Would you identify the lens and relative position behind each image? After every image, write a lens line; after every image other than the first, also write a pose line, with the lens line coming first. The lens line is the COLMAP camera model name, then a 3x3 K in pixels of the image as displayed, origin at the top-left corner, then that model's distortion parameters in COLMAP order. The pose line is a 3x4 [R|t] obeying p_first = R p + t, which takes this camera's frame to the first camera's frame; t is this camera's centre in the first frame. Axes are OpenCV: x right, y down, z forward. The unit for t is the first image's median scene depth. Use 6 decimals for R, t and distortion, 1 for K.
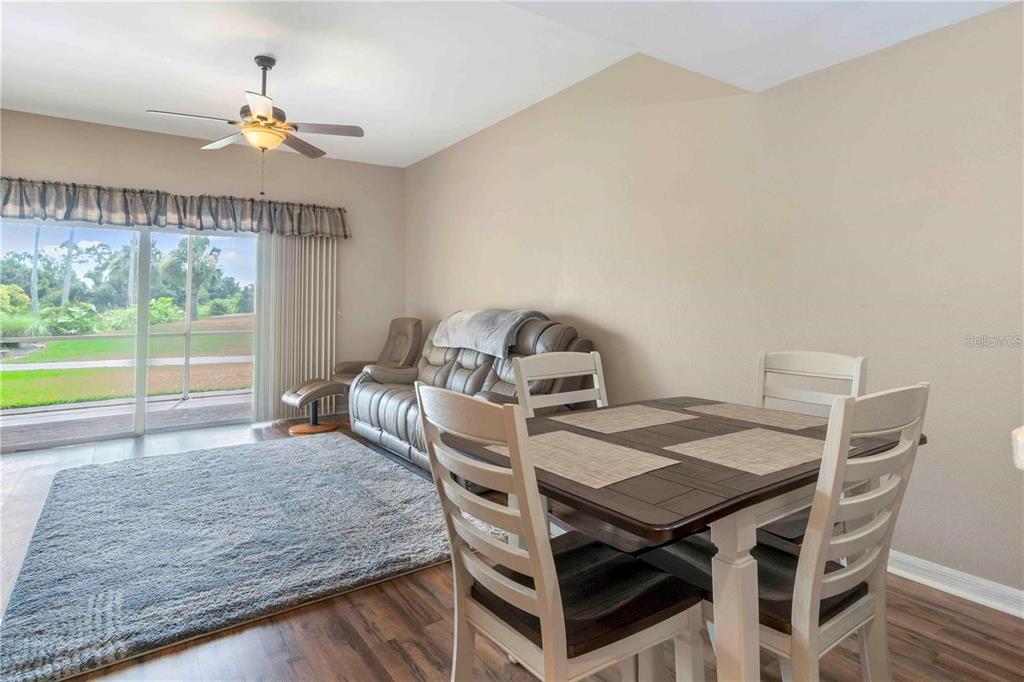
lens RADIAL K [[543.7, 0, 512.3], [0, 543.7, 265.9], [0, 0, 1]] dist [0.005922, -0.000426]
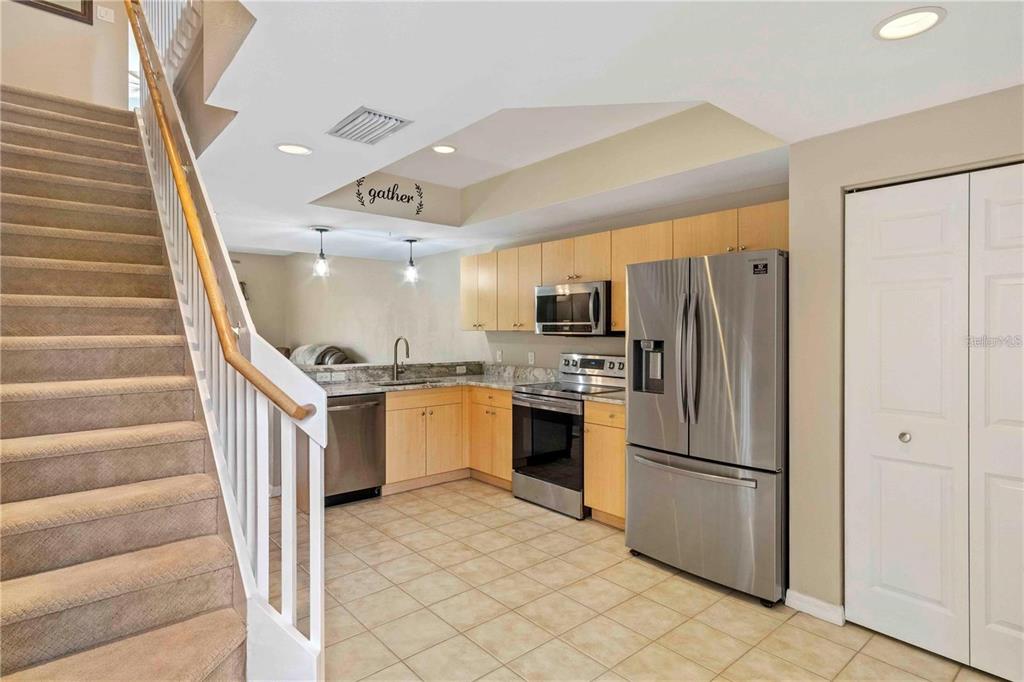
lens RADIAL K [[543.7, 0, 523.0], [0, 543.7, 331.6], [0, 0, 1]] dist [0.005922, -0.000426]
pose [[0.995121, 0.010944, 0.098051, 0.431671], [-0.018299, 0.997058, 0.074435, -0.107090], [-0.096948, -0.075866, 0.992394, -0.856714]]
